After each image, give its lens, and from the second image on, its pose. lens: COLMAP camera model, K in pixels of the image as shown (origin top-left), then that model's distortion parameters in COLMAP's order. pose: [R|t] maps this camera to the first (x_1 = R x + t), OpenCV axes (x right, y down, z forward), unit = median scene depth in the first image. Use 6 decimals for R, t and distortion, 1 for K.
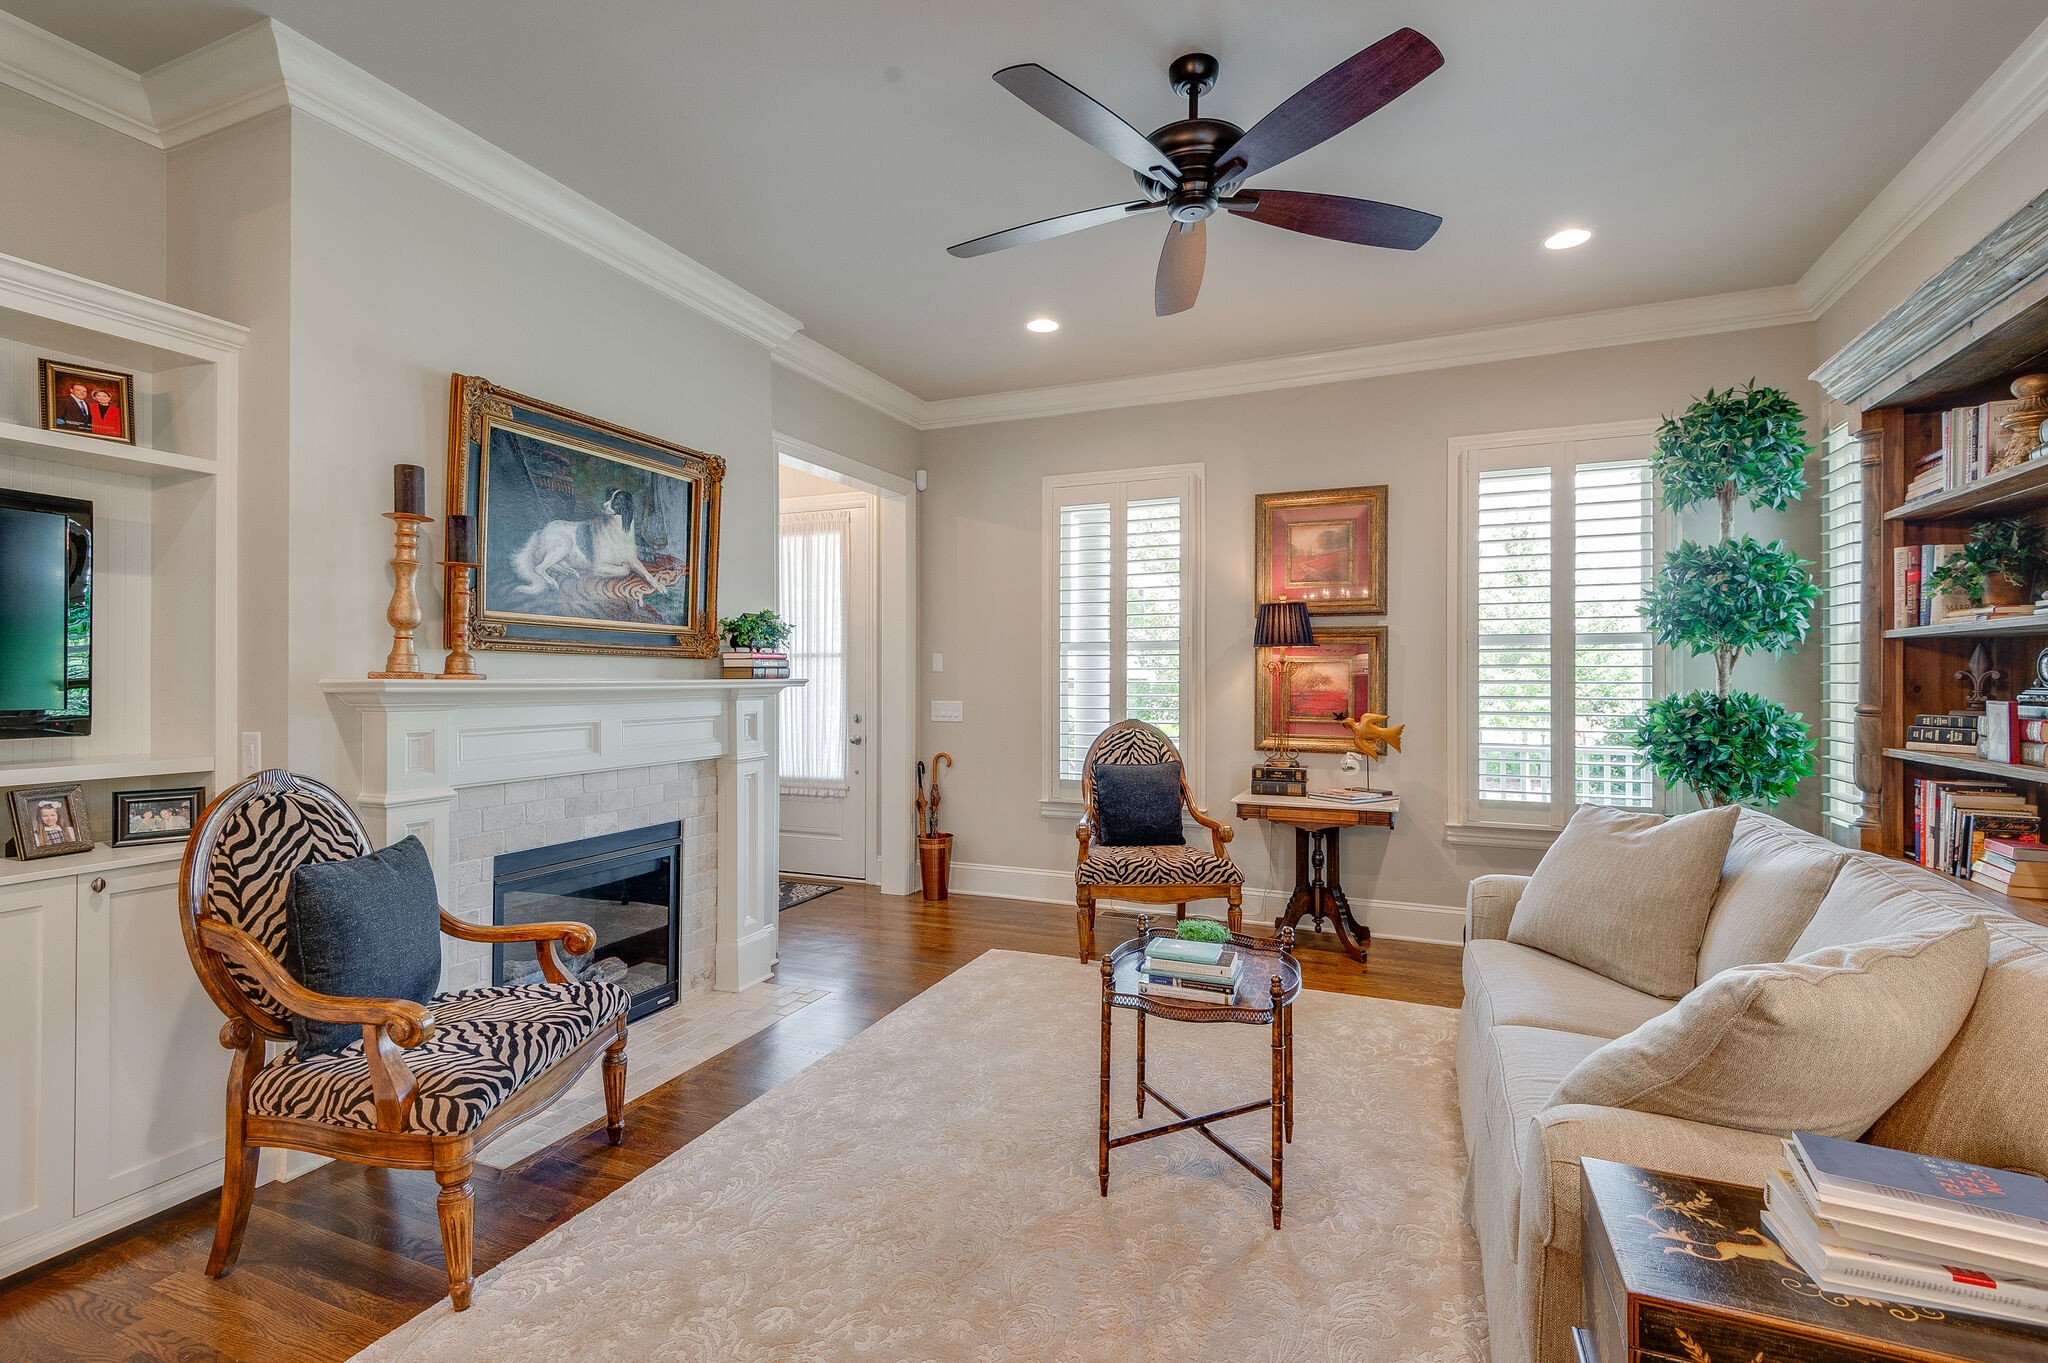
lens RADIAL K [[921.3, 0, 1026.1], [0, 921.3, 676.3], [0, 0, 1]] dist [0.026358, -0.014881]
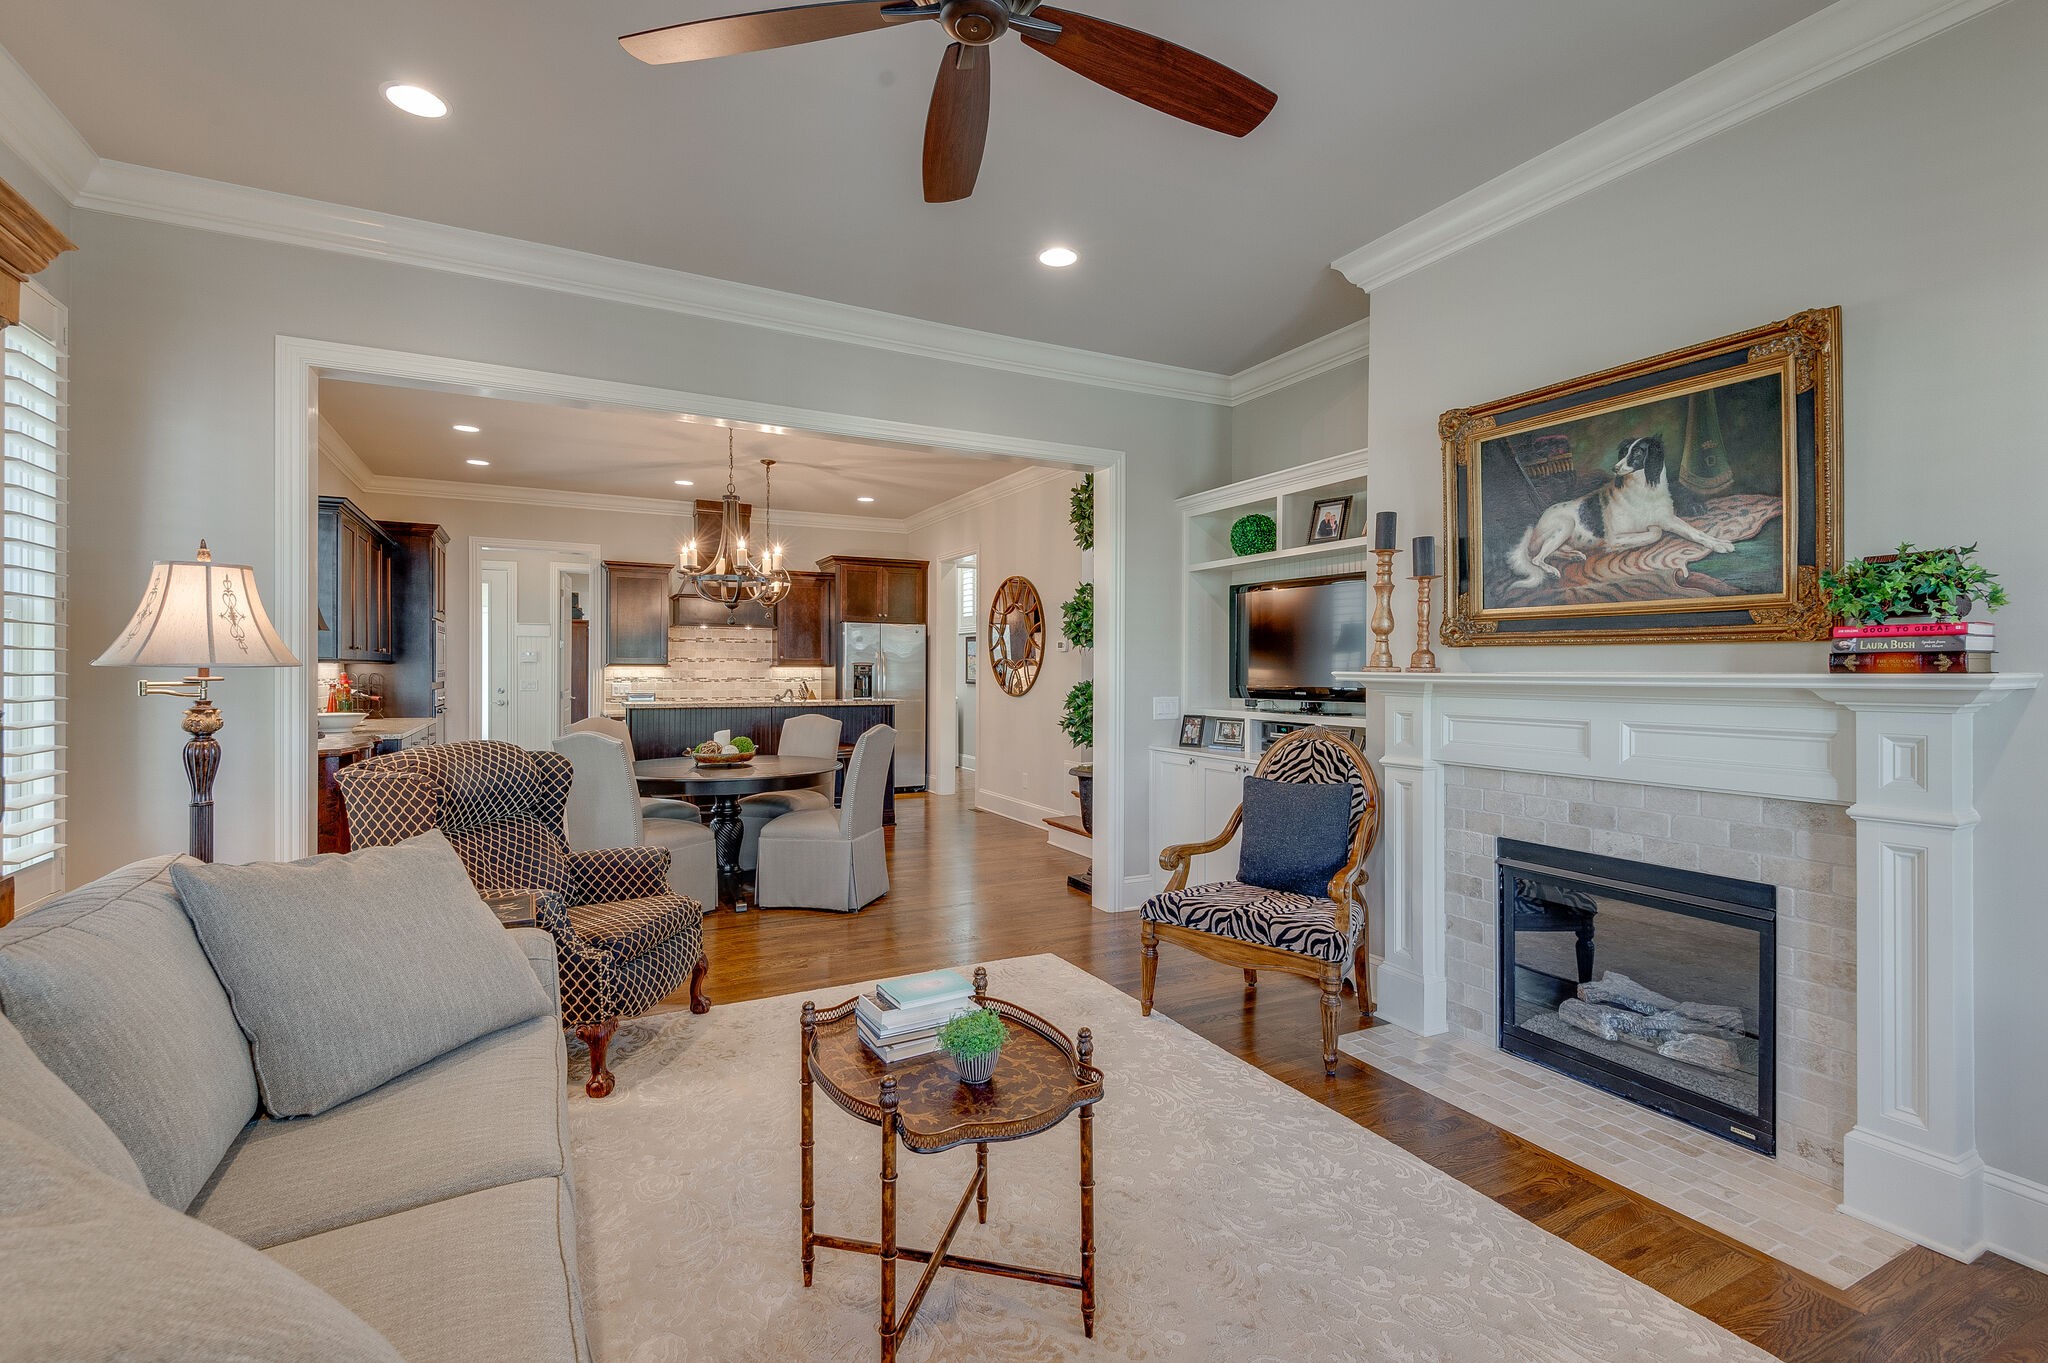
lens RADIAL K [[921.3, 0, 1017.9], [0, 921.3, 673.7], [0, 0, 1]] dist [0.026358, -0.014881]
pose [[-0.639948, 0.001964, -0.768416, 0.490594], [-0.000184, 0.999996, 0.002709, 0.001638], [0.768418, 0.001875, -0.639945, 1.016905]]
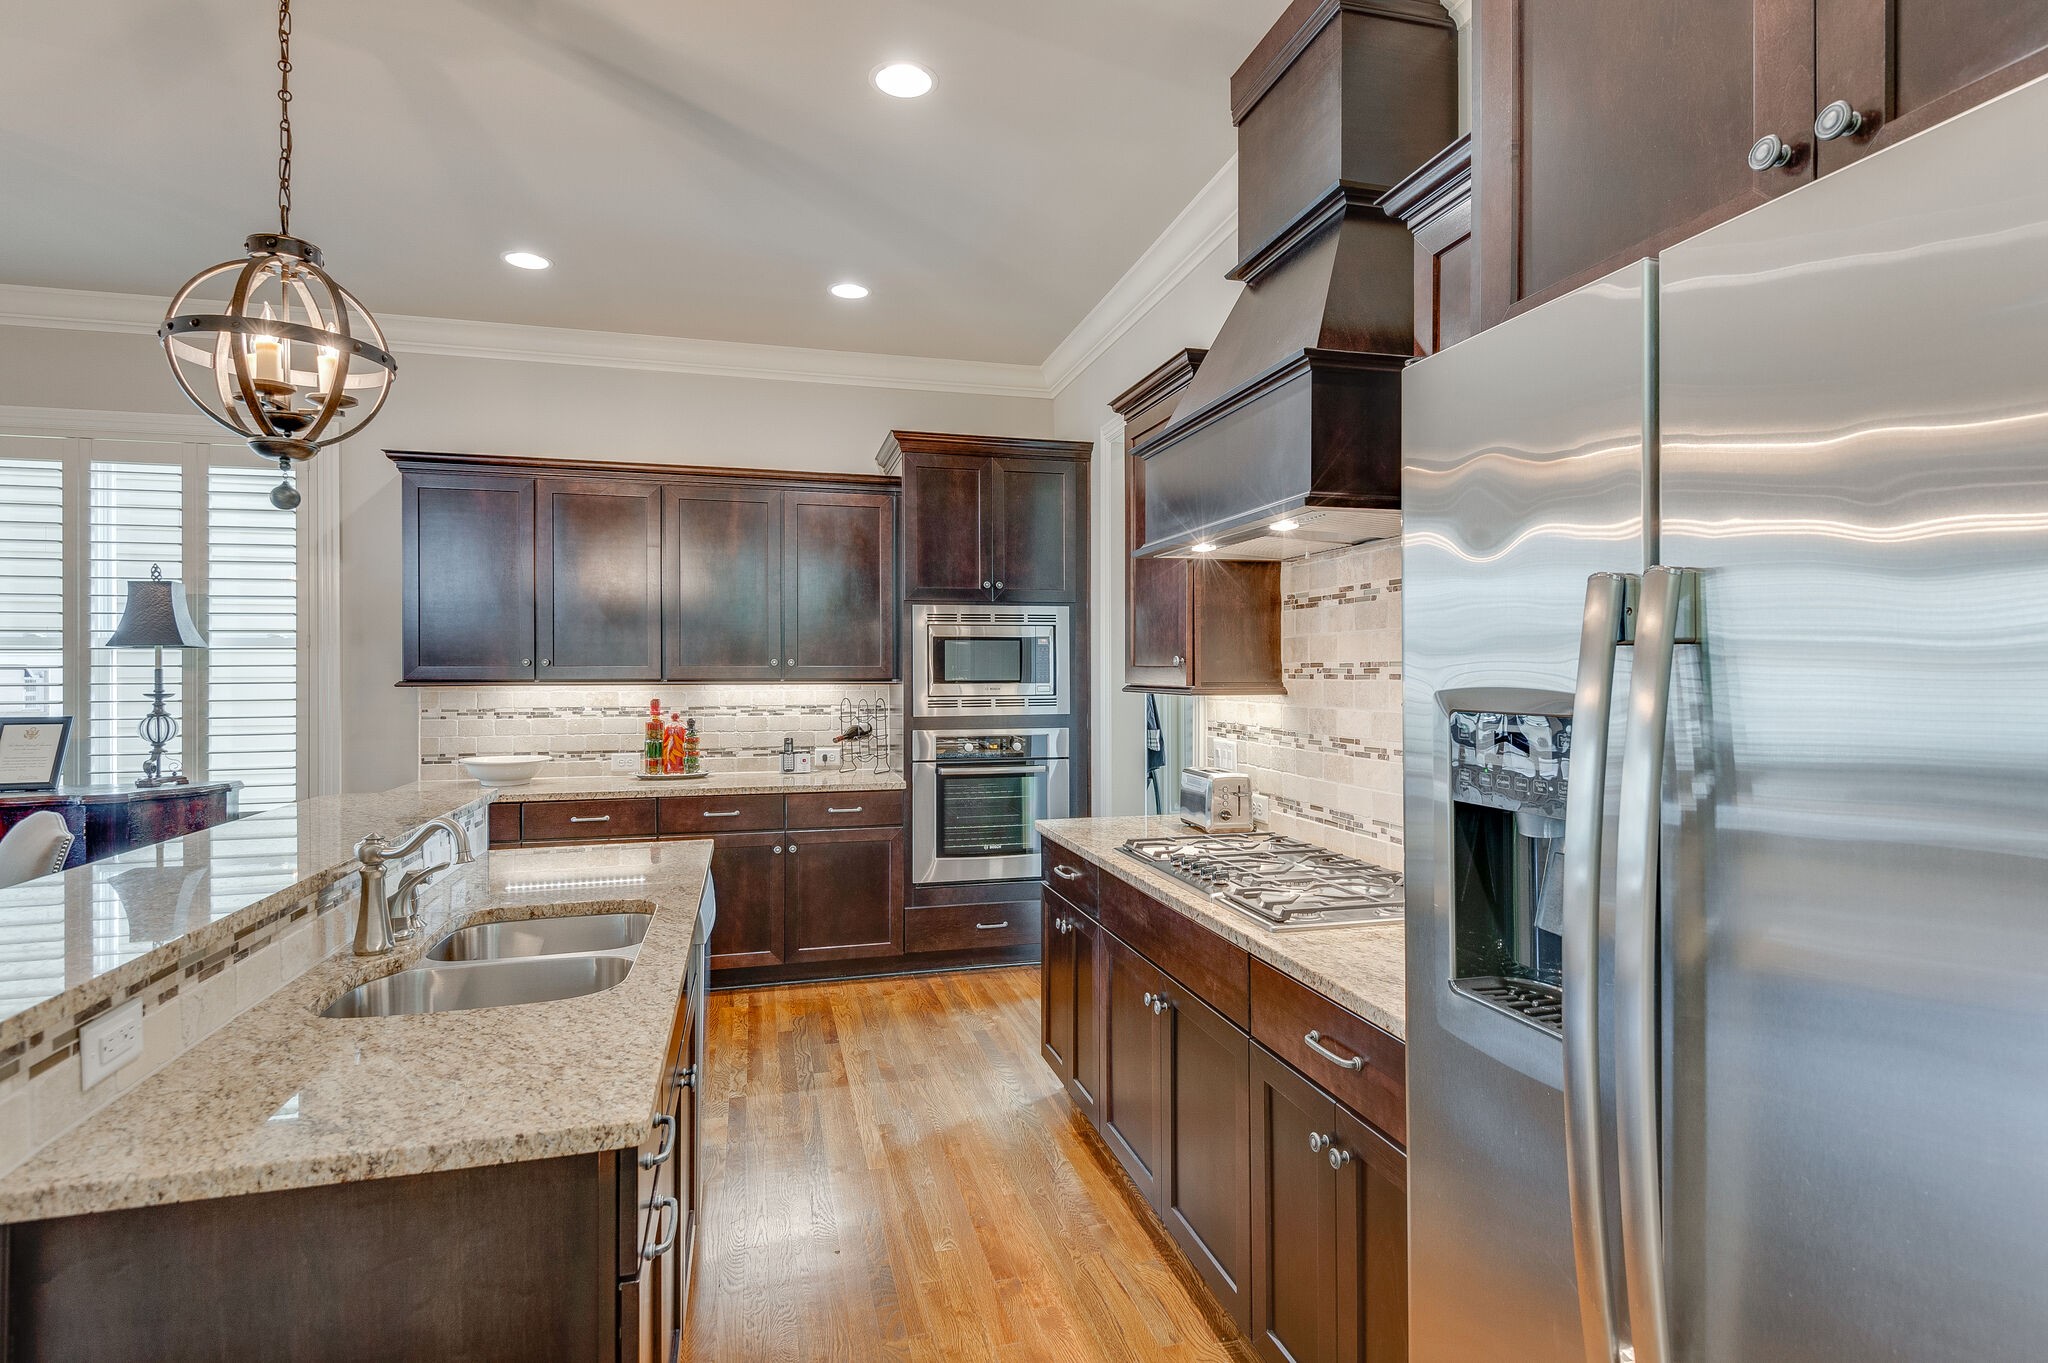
lens RADIAL K [[990.0, 0, 1033.9], [0, 990.0, 666.4], [0, 0, 1]] dist [0.009099, -0.008934]
pose [[-0.616929, 0.005240, 0.787002, -1.305312], [0.000308, 0.999979, -0.006417, -0.027164], [-0.787019, -0.003716, -0.616917, -0.669484]]
